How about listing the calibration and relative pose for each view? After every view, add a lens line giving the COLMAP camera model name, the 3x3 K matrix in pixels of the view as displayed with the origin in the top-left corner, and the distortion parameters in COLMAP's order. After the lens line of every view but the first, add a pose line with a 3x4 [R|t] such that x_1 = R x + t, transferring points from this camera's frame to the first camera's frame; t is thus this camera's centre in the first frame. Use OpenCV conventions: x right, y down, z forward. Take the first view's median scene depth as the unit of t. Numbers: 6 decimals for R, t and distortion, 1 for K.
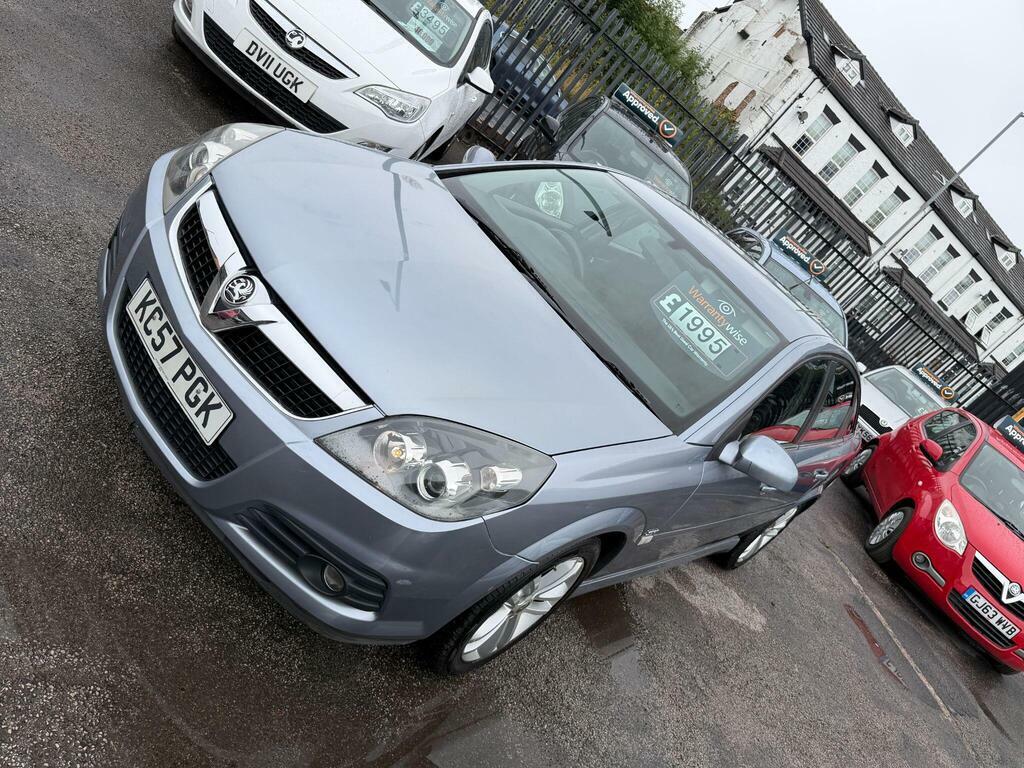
lens RADIAL K [[869.4, 0, 515.4], [0, 869.4, 381.8], [0, 0, 1]] dist [0.043020, -0.086677]
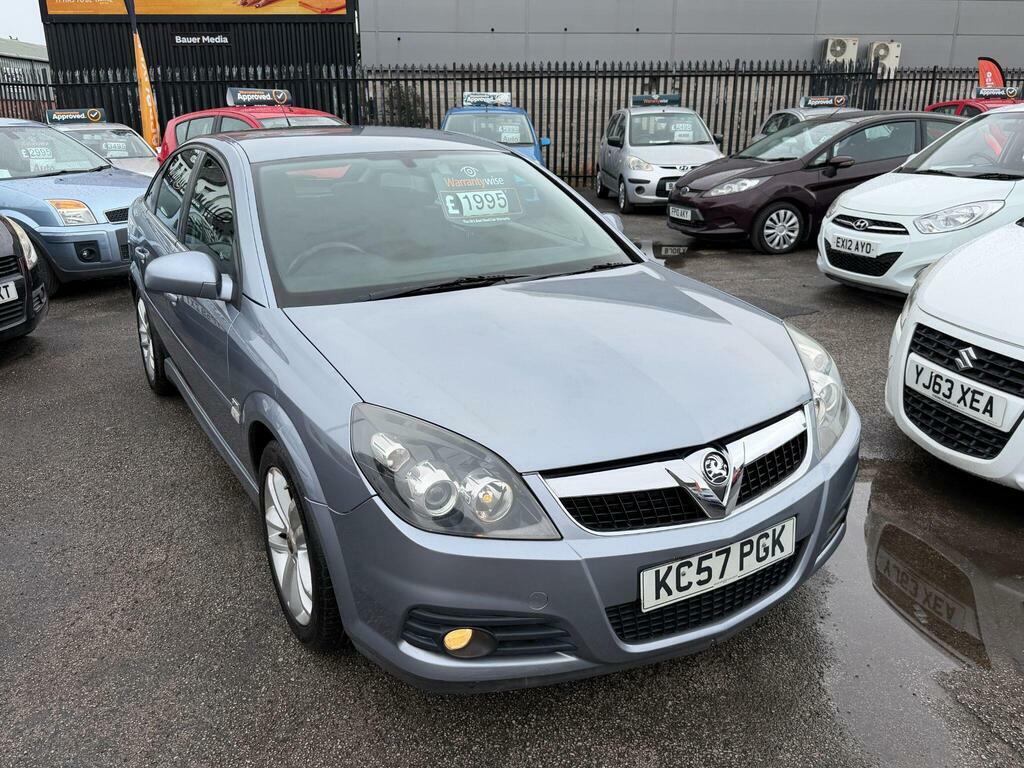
lens RADIAL K [[869.4, 0, 514.9], [0, 869.4, 390.0], [0, 0, 1]] dist [0.043020, -0.086677]
pose [[0.219343, -0.831334, 0.510659, -0.614083], [0.564267, 0.535081, 0.628722, -0.696809], [-0.795922, 0.150243, 0.586460, 0.450314]]
